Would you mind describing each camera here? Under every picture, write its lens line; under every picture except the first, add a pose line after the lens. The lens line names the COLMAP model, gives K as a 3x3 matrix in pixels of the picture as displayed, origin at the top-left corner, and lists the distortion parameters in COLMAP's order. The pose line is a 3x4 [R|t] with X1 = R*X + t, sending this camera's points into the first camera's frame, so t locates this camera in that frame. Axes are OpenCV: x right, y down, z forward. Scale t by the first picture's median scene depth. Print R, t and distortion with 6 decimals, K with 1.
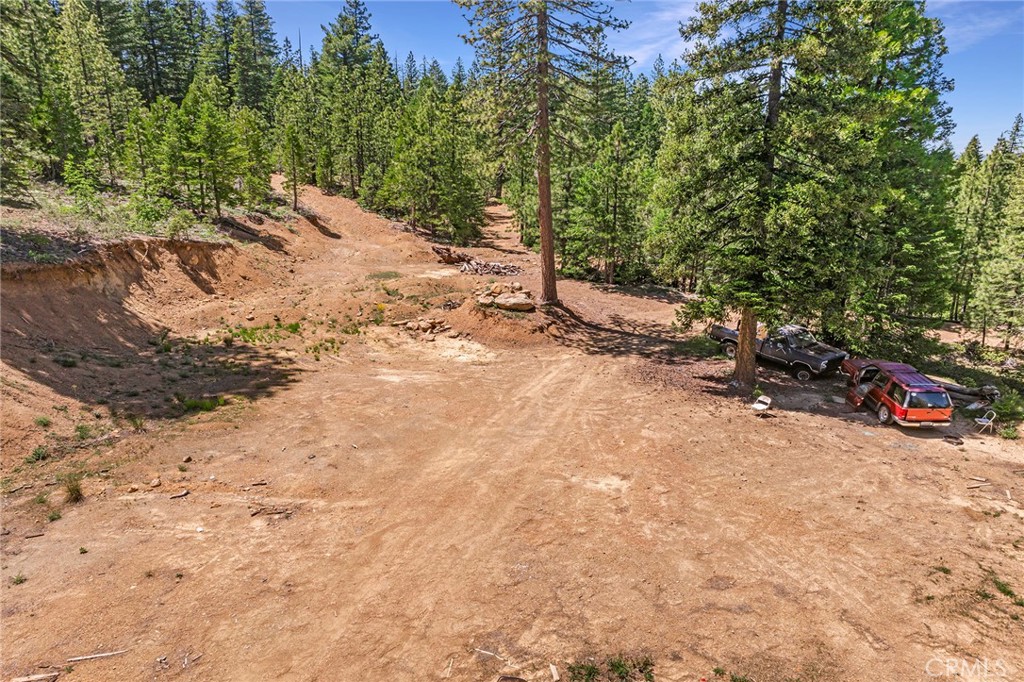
lens RADIAL K [[708.2, 0, 515.7], [0, 708.2, 341.2], [0, 0, 1]] dist [0.004335, 0.000135]
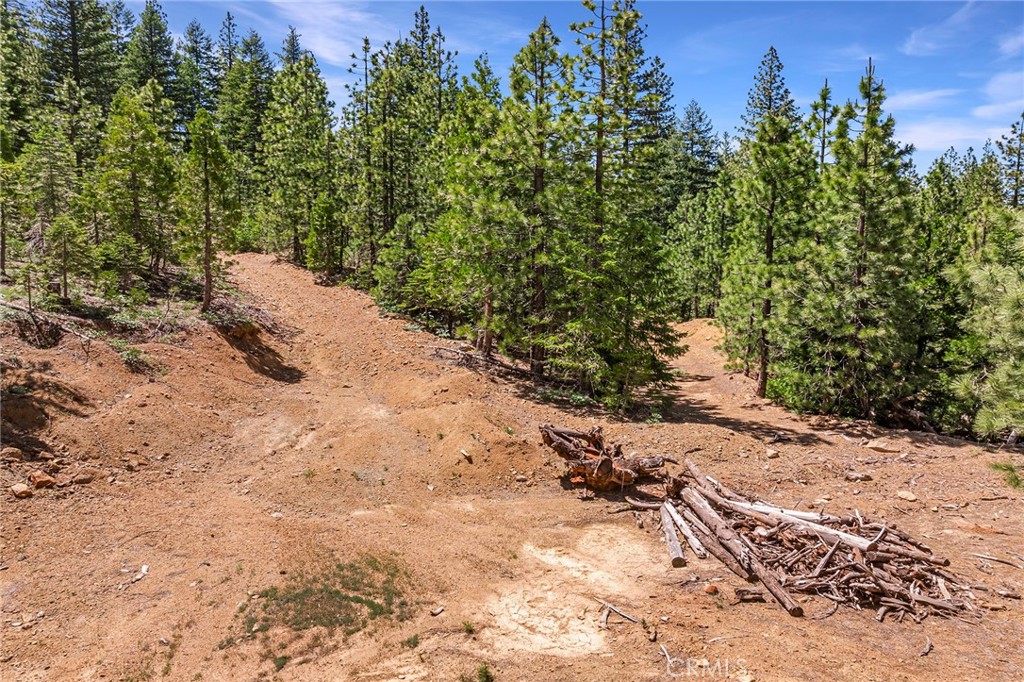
lens RADIAL K [[708.2, 0, 511.7], [0, 708.2, 339.9], [0, 0, 1]] dist [0.004335, 0.000135]
pose [[0.992750, 0.008891, -0.119872, -0.087084], [-0.027597, 0.987480, -0.155311, -0.112723], [0.116990, 0.157493, 0.980566, 0.641793]]
